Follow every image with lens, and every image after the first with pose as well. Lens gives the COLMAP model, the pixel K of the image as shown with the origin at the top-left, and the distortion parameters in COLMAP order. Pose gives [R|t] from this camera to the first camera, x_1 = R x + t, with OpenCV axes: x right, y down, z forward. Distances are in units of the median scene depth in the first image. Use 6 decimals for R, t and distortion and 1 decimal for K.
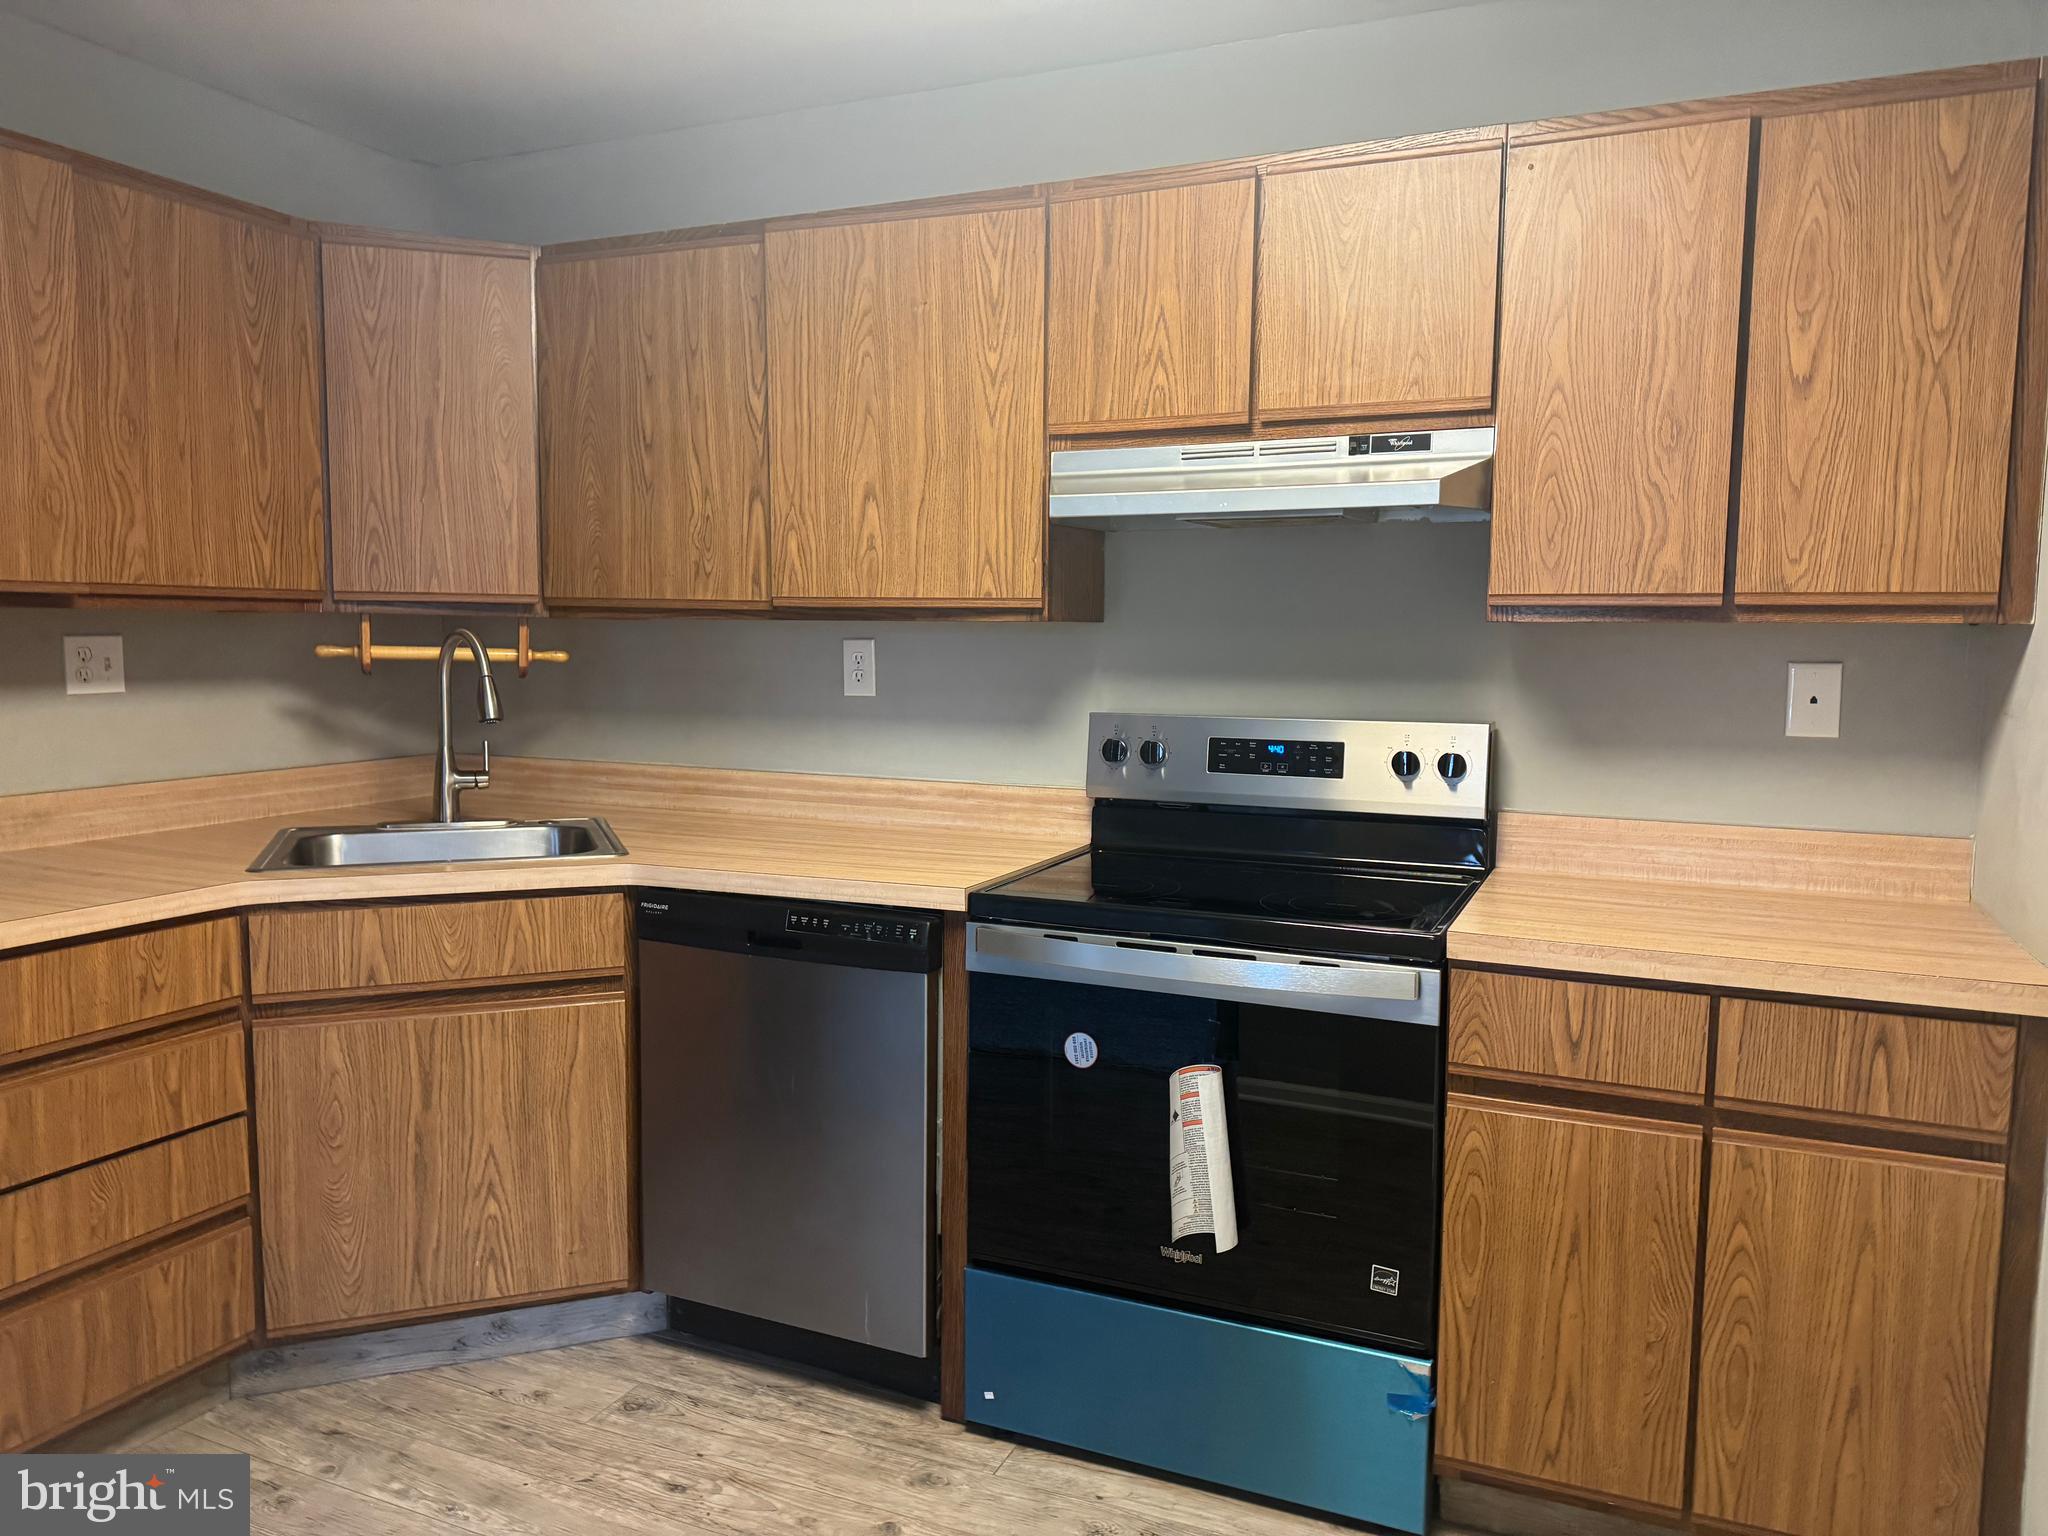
lens RADIAL K [[1426.5, 0, 1024.0], [0, 1426.5, 768.0], [0, 0, 1]] dist [0.092632, -0.141682]
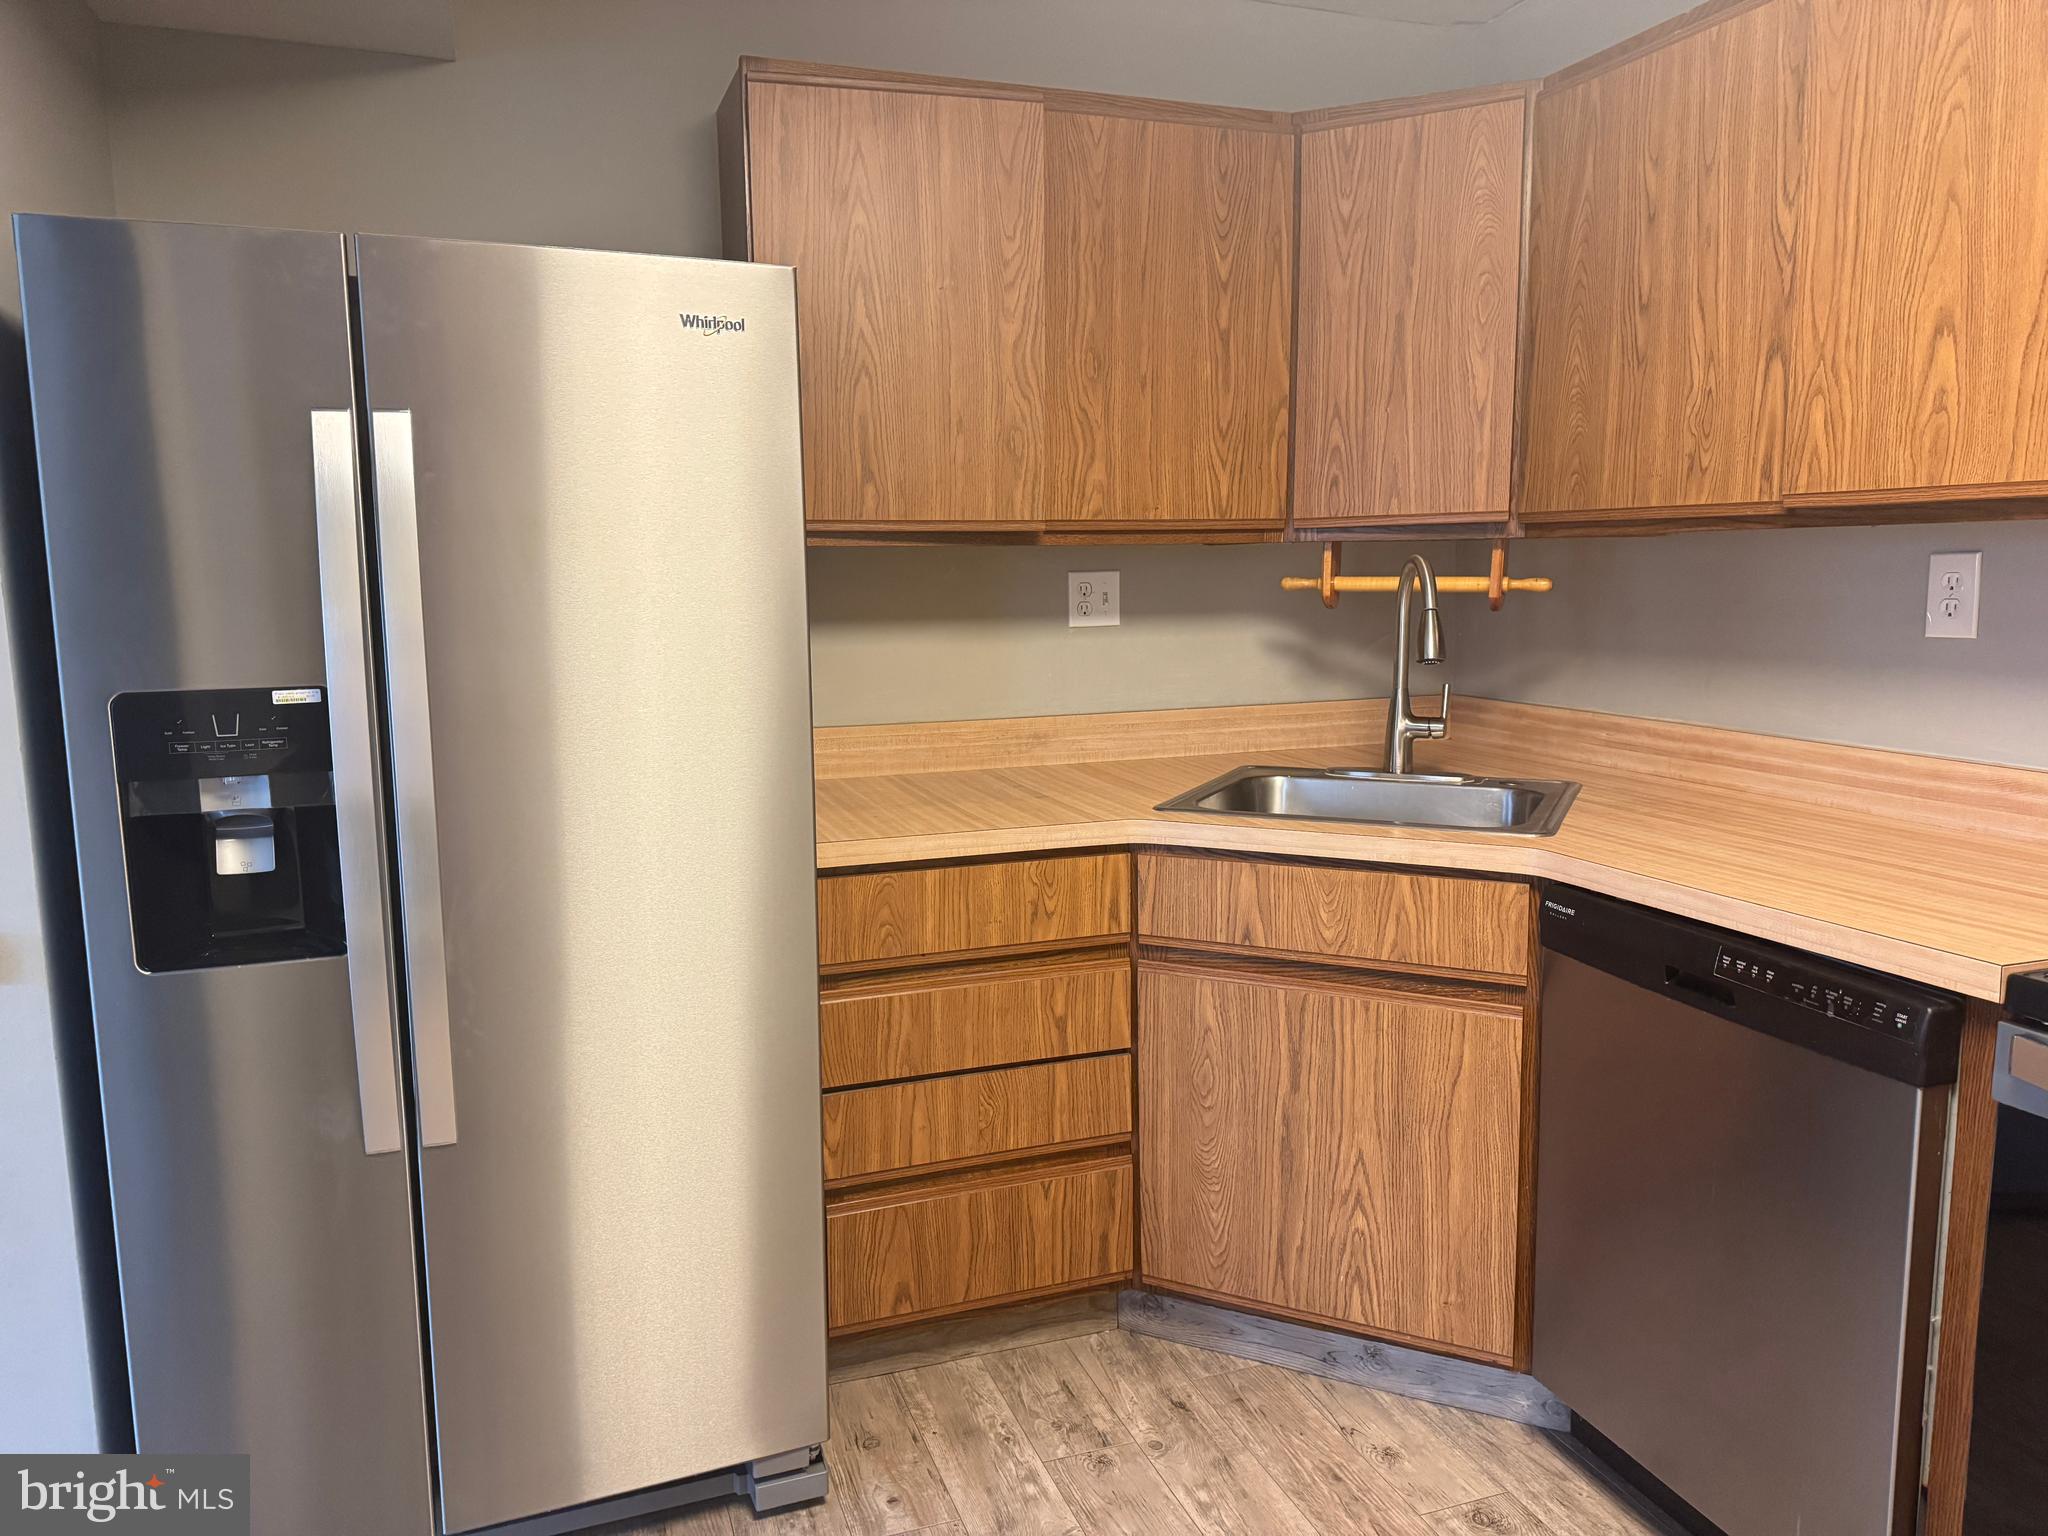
lens RADIAL K [[1446.8, 0, 1024.0], [0, 1446.8, 768.0], [0, 0, 1]] dist [0.101825, -0.101155]
pose [[0.689680, 0.082859, -0.719358, 0.108247], [-0.049430, 0.996501, 0.067392, -0.018027], [0.722425, -0.010921, 0.691363, 0.247615]]
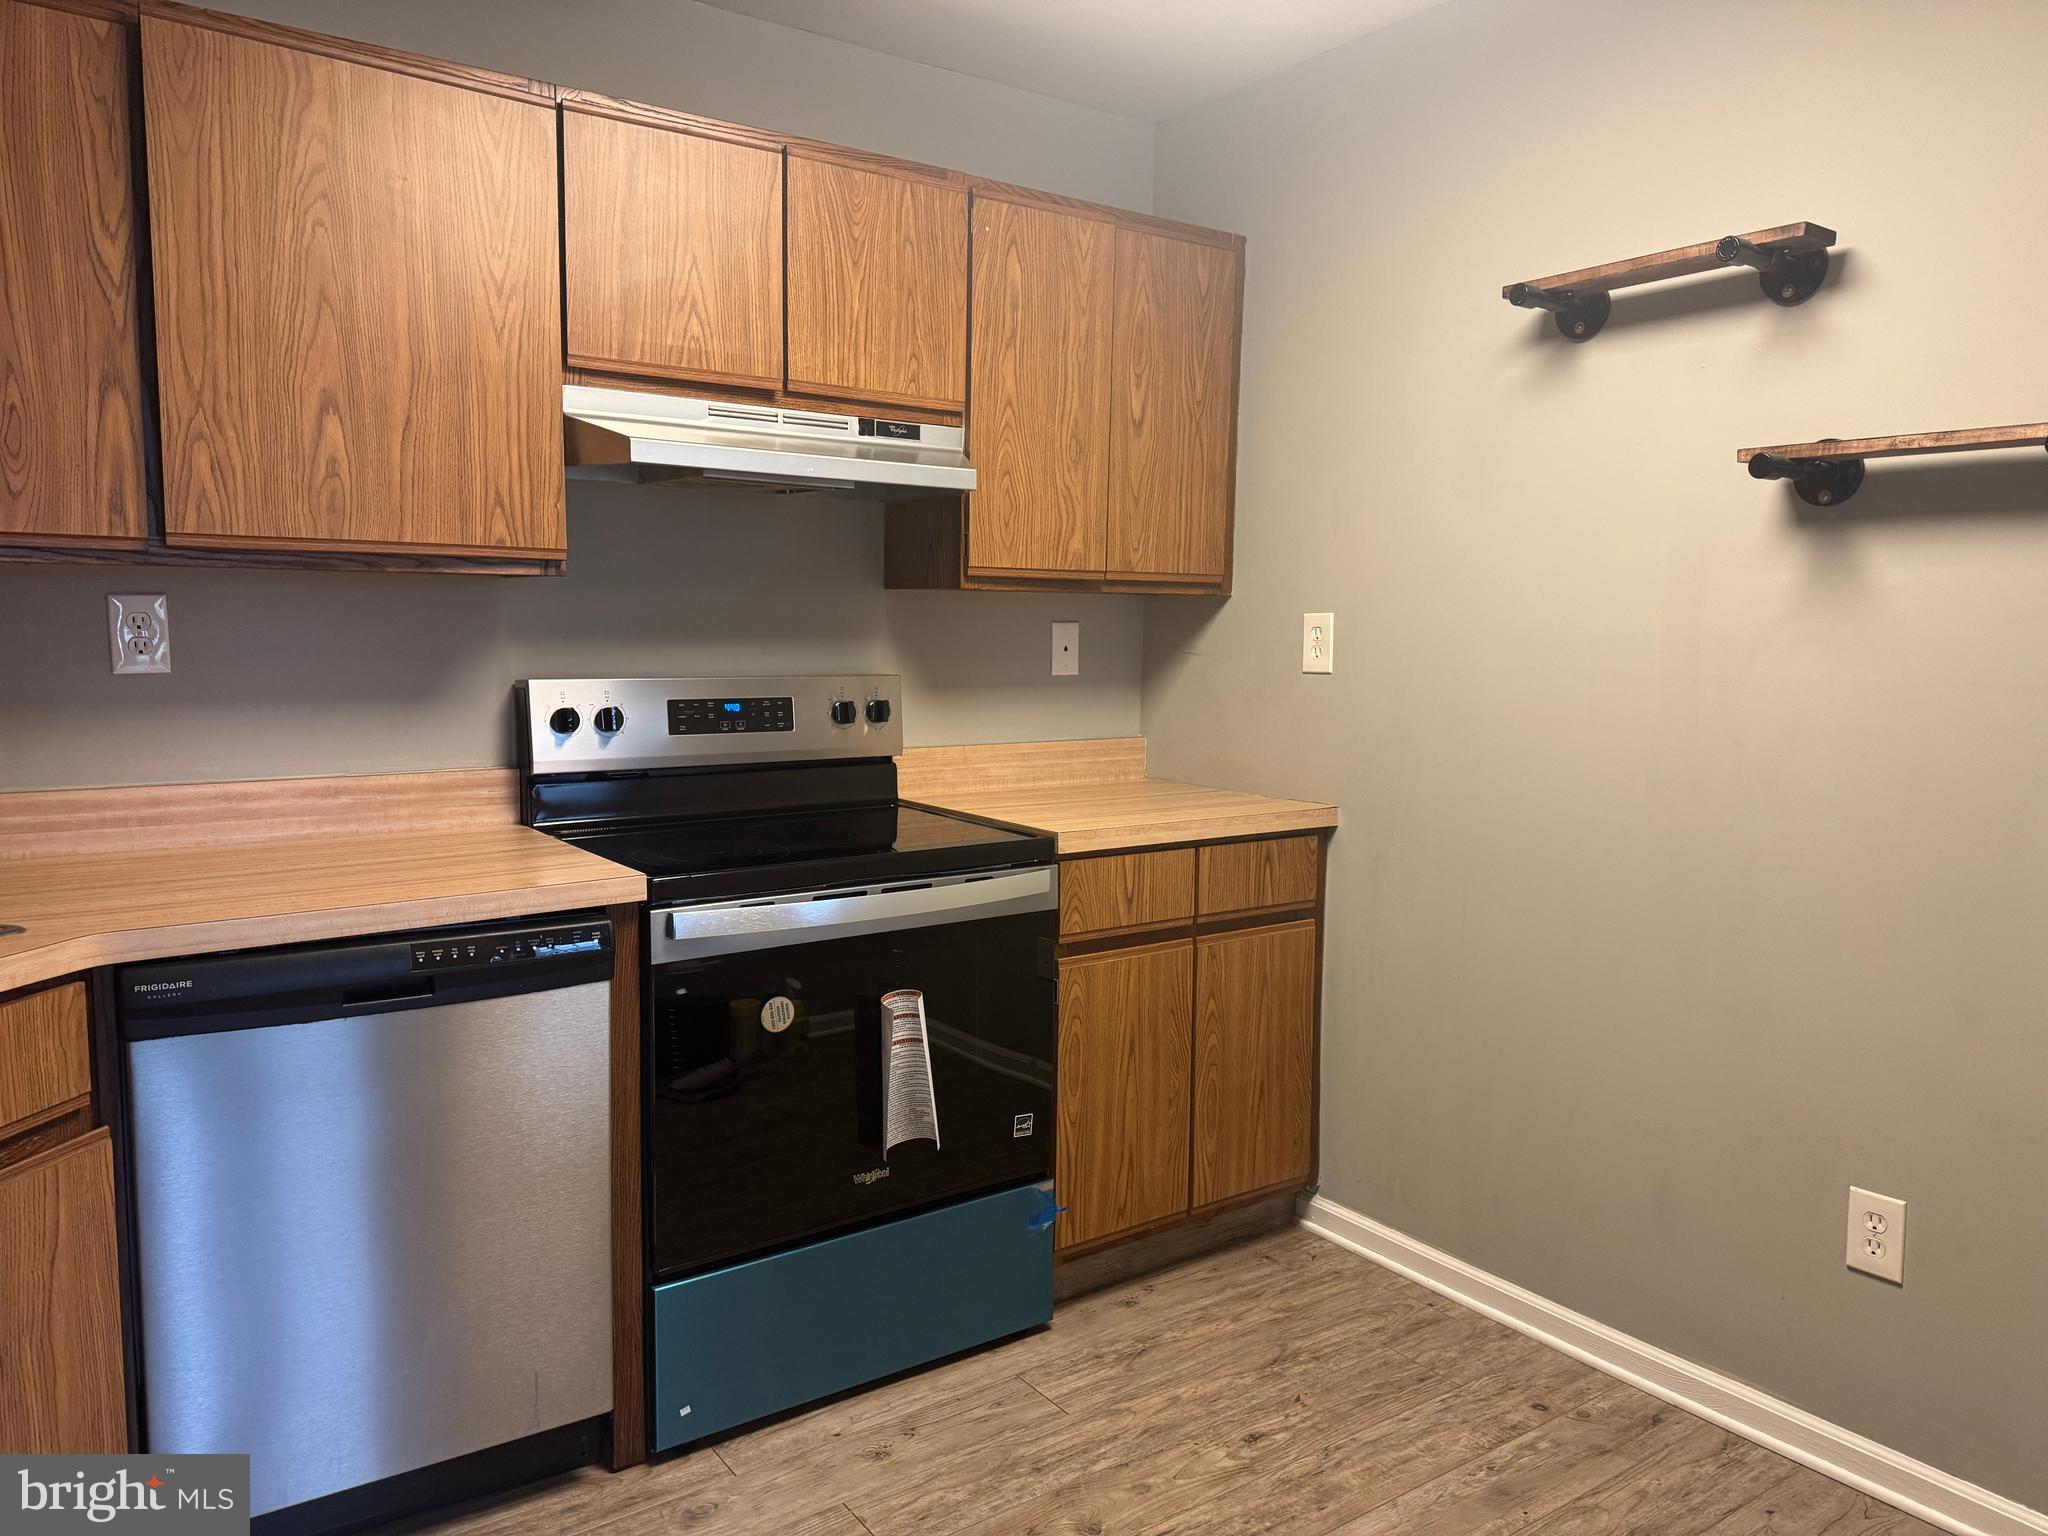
lens RADIAL K [[1426.5, 0, 1024.0], [0, 1426.5, 768.0], [0, 0, 1]] dist [0.092632, -0.141682]
pose [[0.510844, -0.090718, 0.854874, -0.625631], [0.075760, 0.995298, 0.060348, -0.016624], [-0.856329, 0.033937, 0.515315, 0.300193]]
